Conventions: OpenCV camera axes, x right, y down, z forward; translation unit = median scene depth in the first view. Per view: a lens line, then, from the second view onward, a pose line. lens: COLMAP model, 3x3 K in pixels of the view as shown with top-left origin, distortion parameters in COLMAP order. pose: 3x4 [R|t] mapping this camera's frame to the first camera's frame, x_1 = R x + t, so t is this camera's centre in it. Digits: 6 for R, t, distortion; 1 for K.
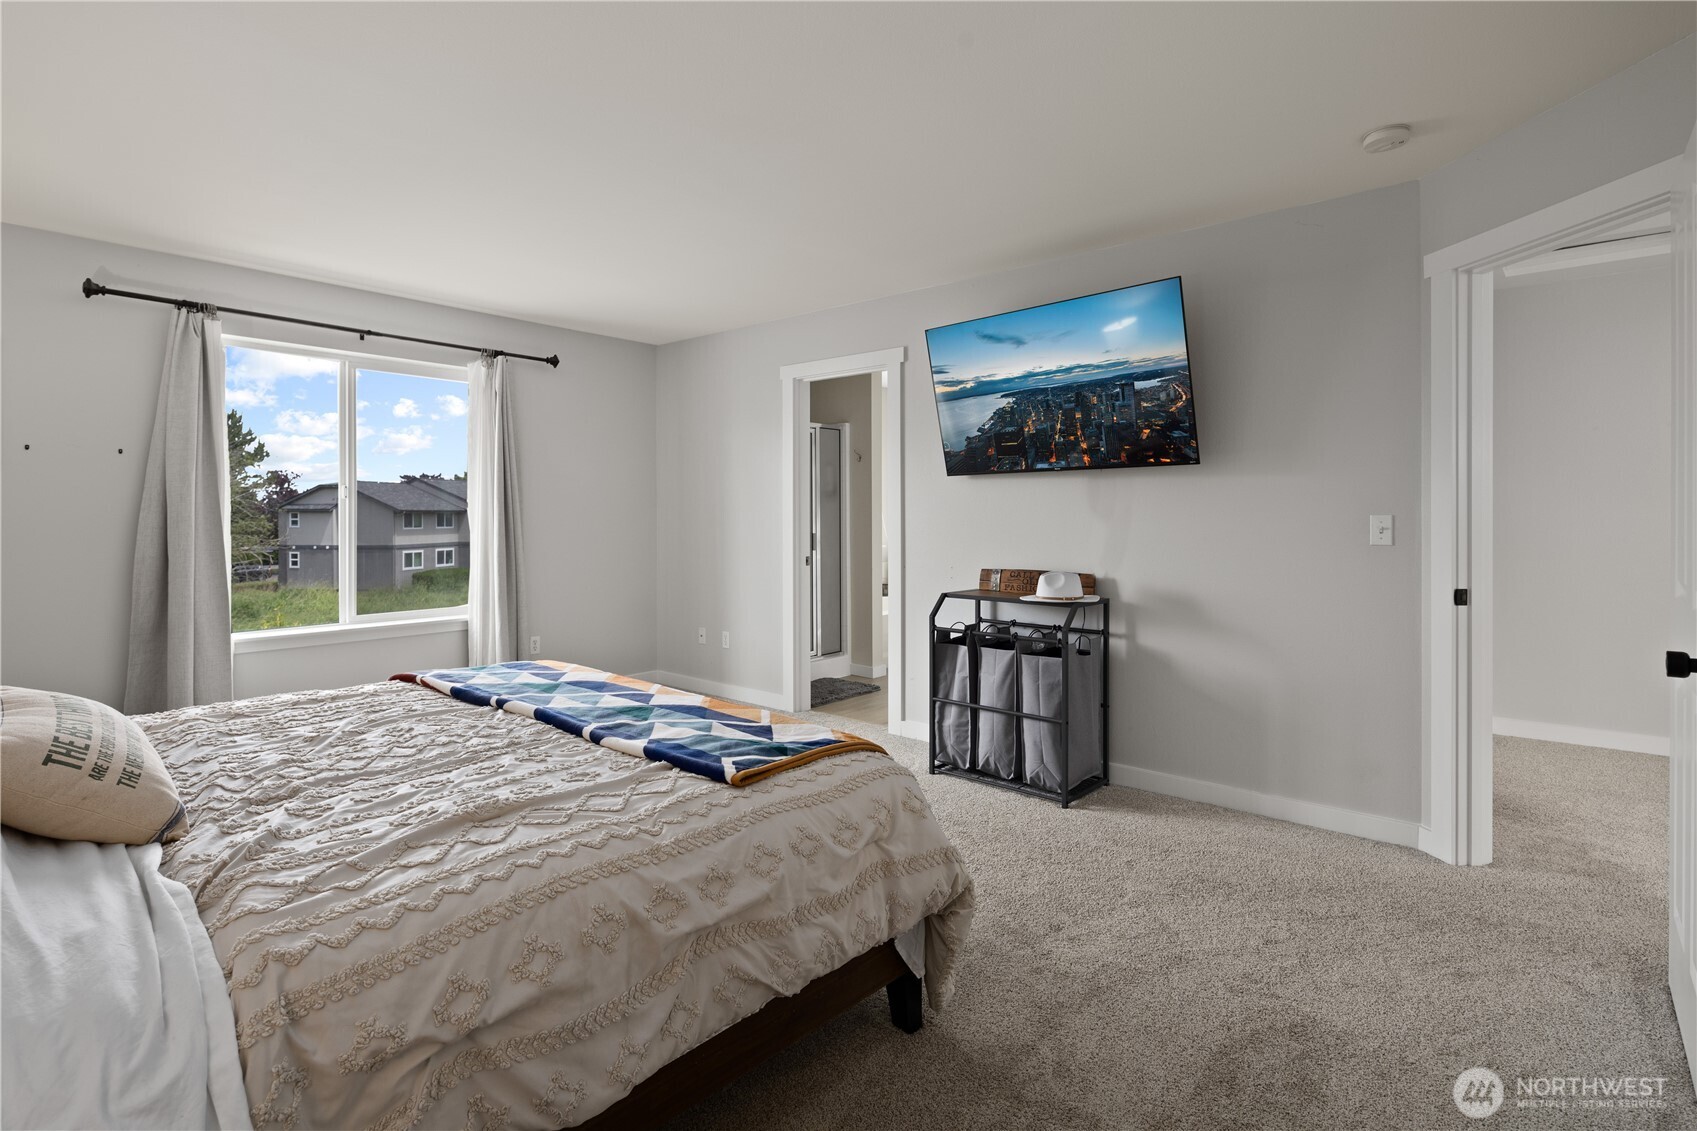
lens RADIAL K [[829.2, 0, 844.2], [0, 829.2, 519.0], [0, 0, 1]] dist [0.001629, 0.000206]
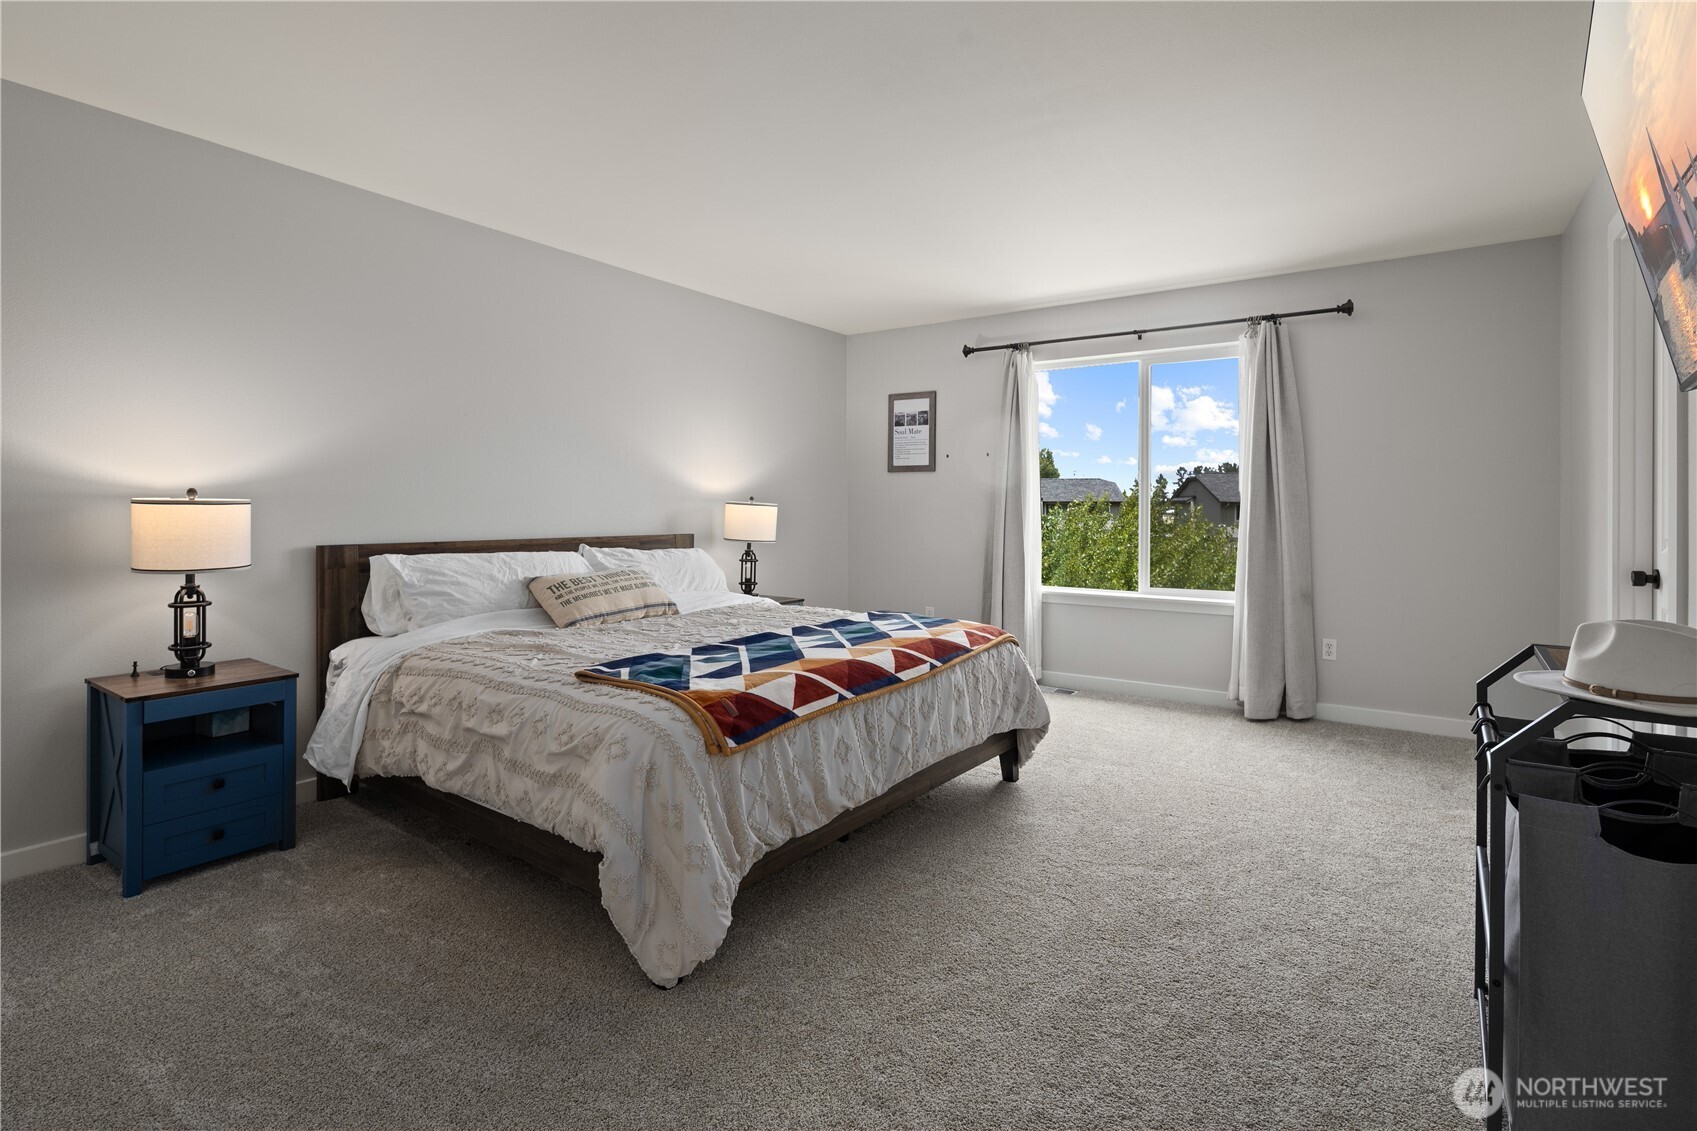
lens RADIAL K [[829.2, 0, 844.2], [0, 829.2, 519.0], [0, 0, 1]] dist [0.001629, 0.000206]
pose [[0.099999, 0.017249, -0.994838, 0.482642], [-0.007634, 0.999834, 0.016568, 0.009802], [0.994958, 0.005938, 0.100114, 0.484509]]
